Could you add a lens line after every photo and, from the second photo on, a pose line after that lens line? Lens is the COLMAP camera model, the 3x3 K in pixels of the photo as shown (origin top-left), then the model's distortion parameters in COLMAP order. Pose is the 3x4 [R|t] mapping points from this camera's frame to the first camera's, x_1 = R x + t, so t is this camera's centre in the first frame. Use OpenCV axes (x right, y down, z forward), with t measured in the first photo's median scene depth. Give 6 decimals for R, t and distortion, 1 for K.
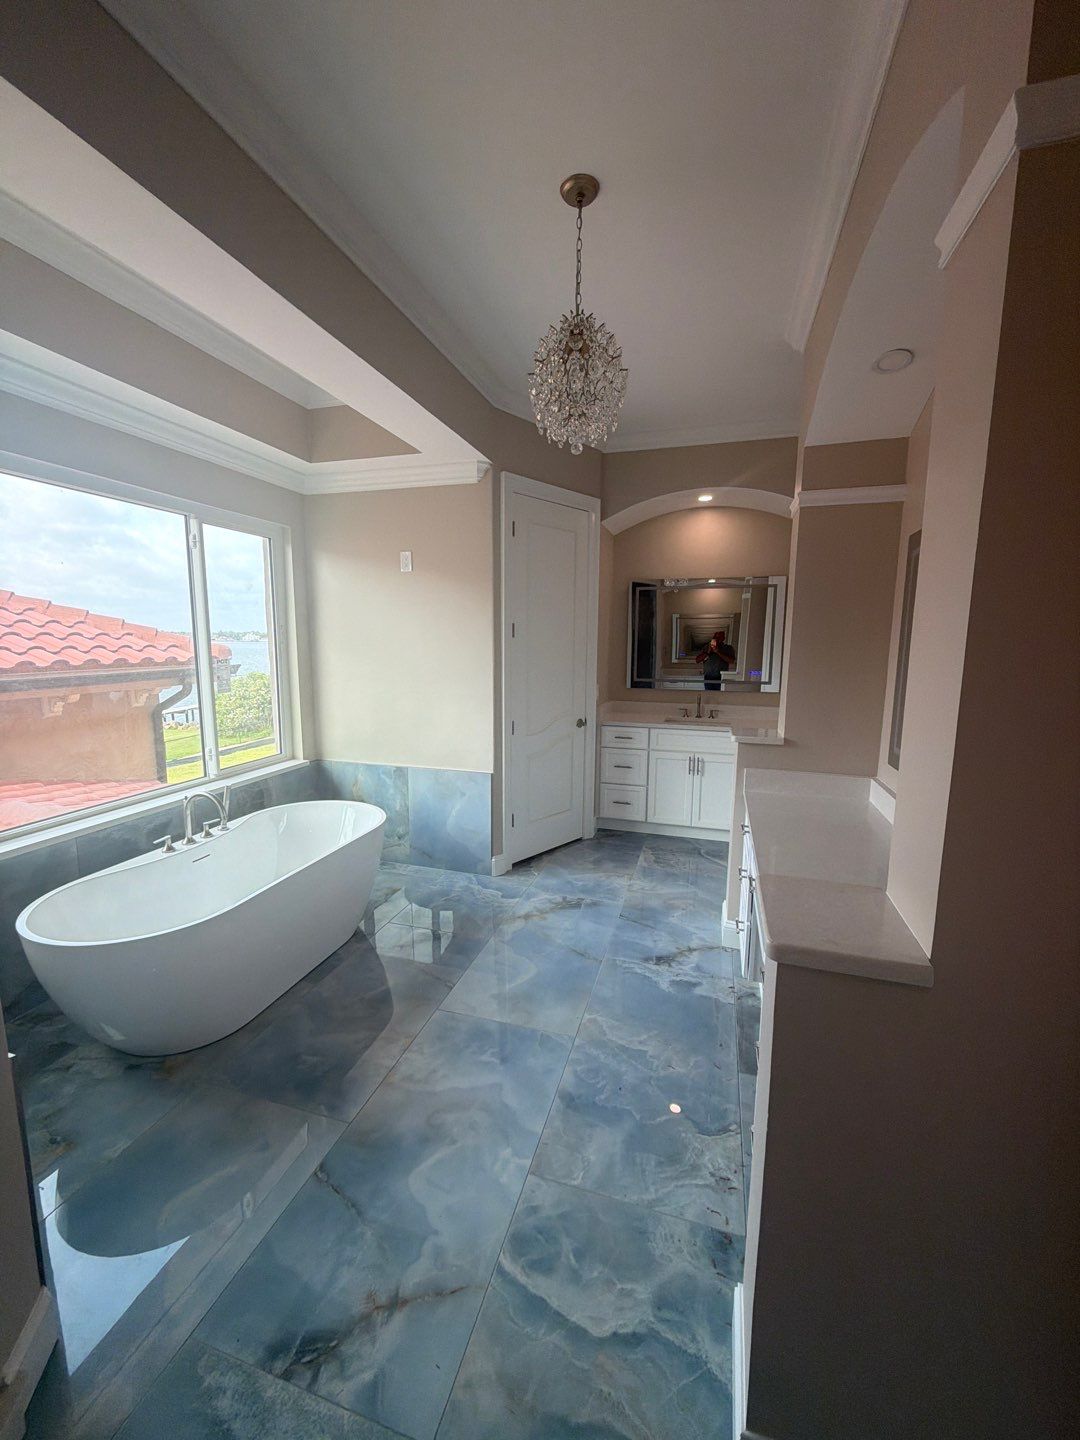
lens RADIAL K [[572.7, 0, 538.6], [0, 572.7, 722.4], [0, 0, 1]] dist [0.000083, 0.000001]
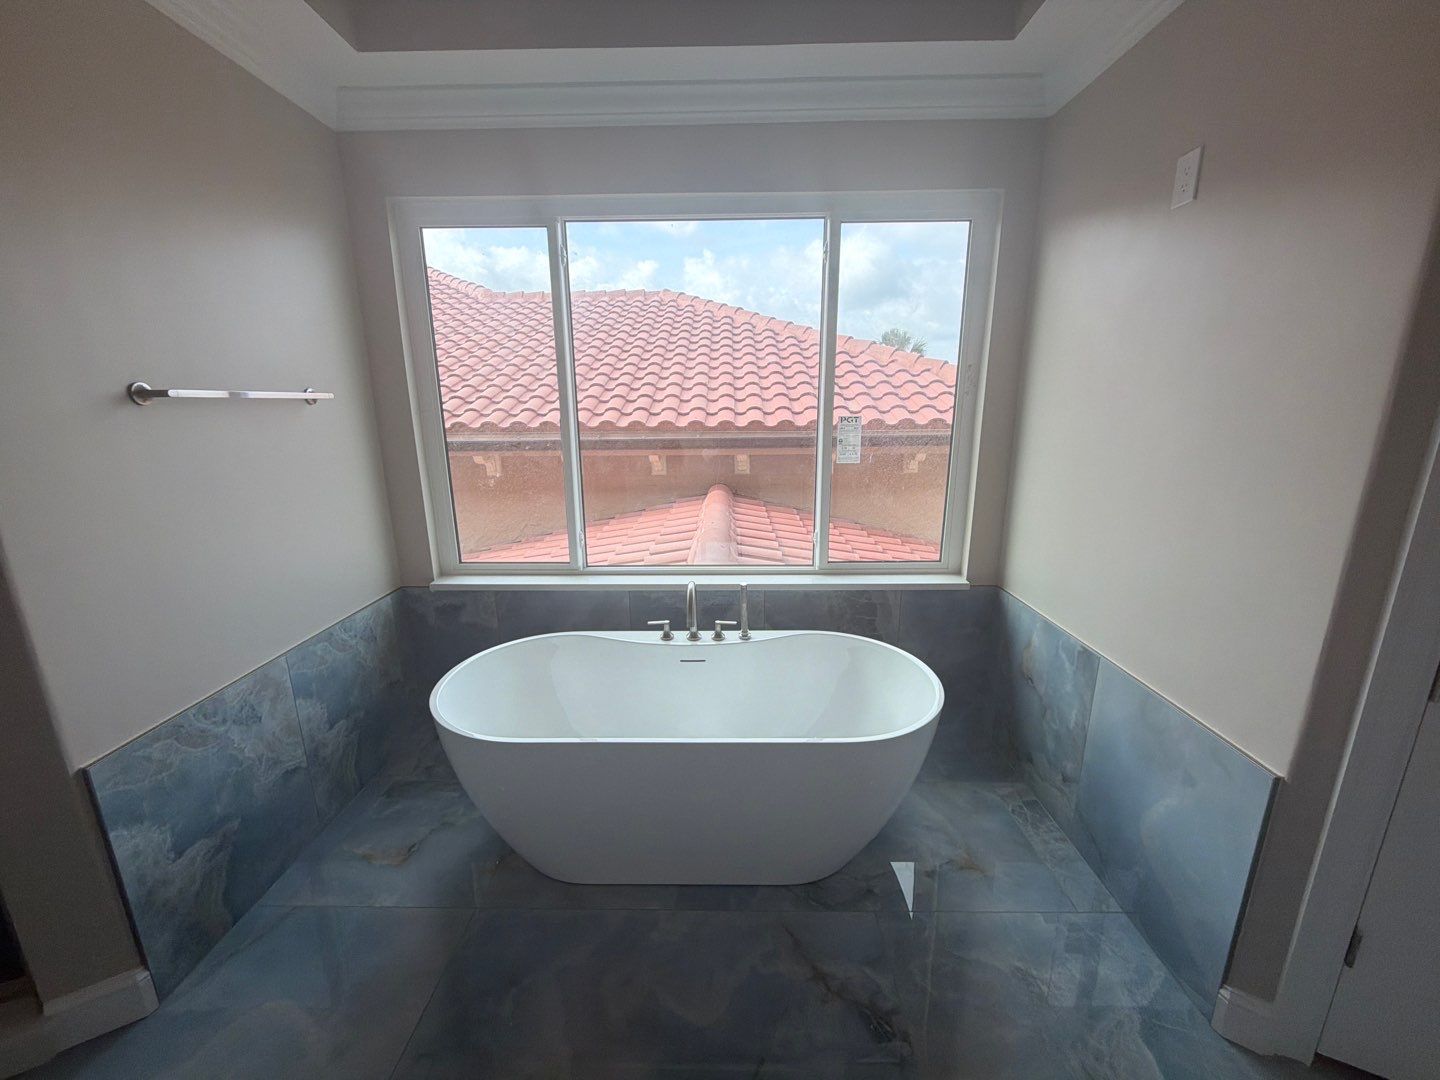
lens RADIAL K [[572.7, 0, 723.2], [0, 572.7, 540.8], [0, 0, 1]] dist [0.000083, 0.000001]
pose [[0.278539, 0.221445, -0.934547, 0.156146], [-0.132135, 0.972638, 0.191088, -0.095503], [0.951292, 0.070261, 0.300179, 0.813902]]
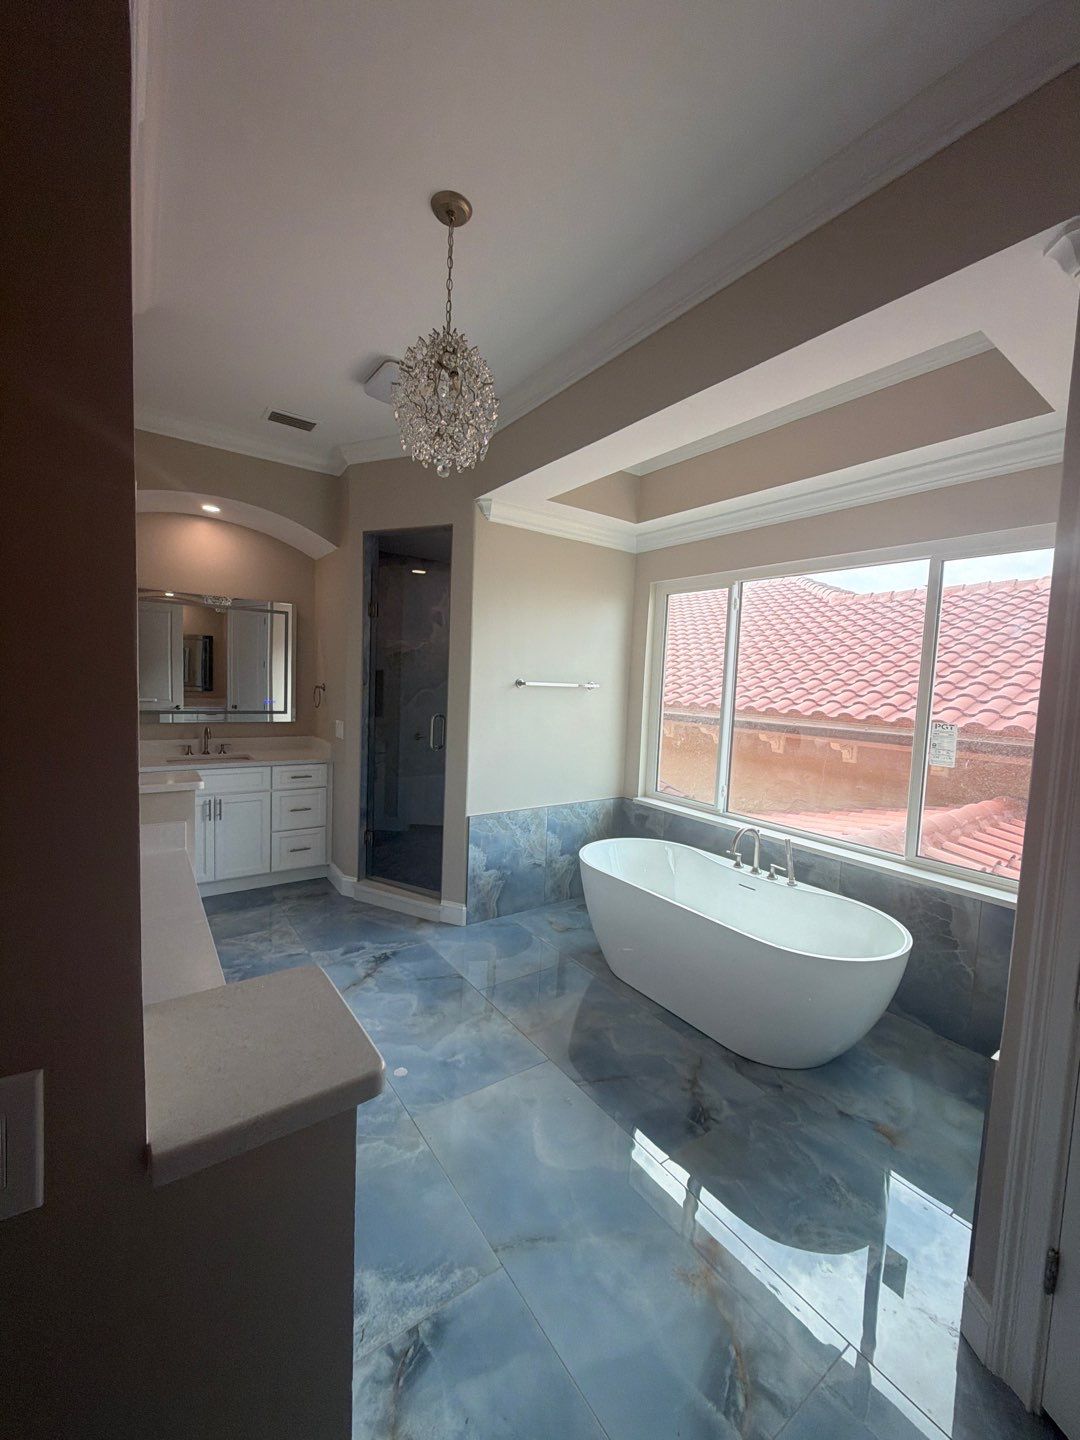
lens RADIAL K [[572.7, 0, 538.6], [0, 572.7, 722.4], [0, 0, 1]] dist [0.000083, 0.000001]
pose [[-0.608207, 0.029410, -0.793234, 0.539468], [-0.160887, 0.974004, 0.159471, -0.189422], [0.777303, 0.224612, -0.587664, 1.313766]]
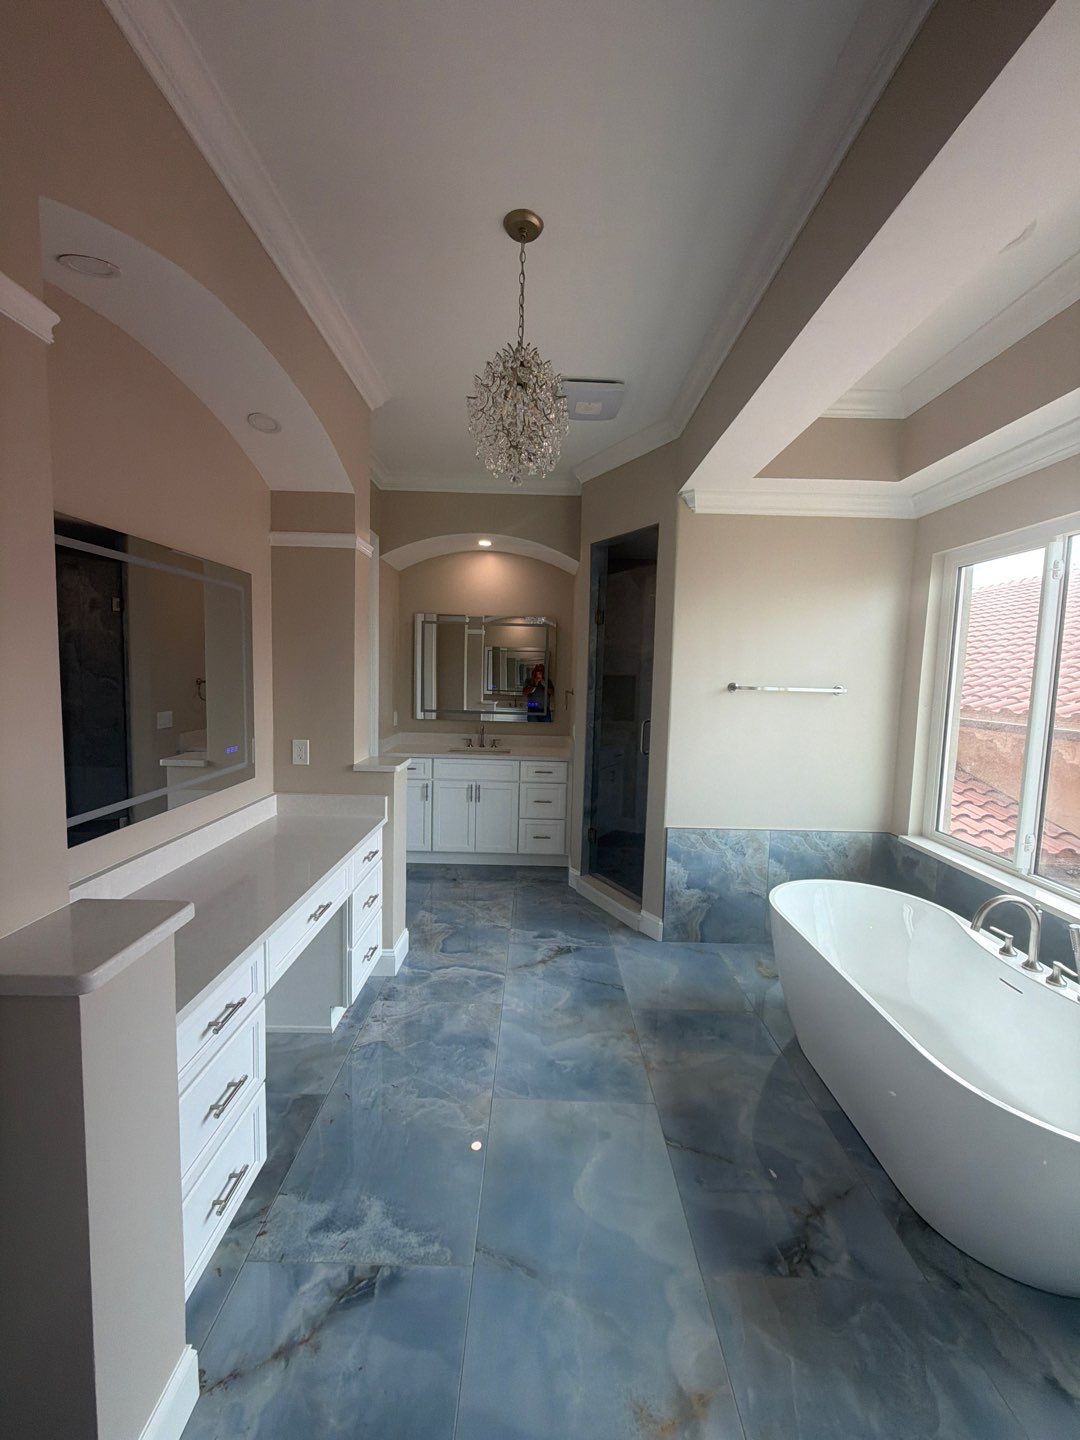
lens RADIAL K [[572.7, 0, 538.6], [0, 572.7, 722.4], [0, 0, 1]] dist [0.000083, 0.000001]
pose [[-0.955647, -0.006672, -0.294439, 0.232765], [-0.076025, 0.971449, 0.224740, -0.226605], [0.284533, 0.237157, -0.928869, 1.494109]]
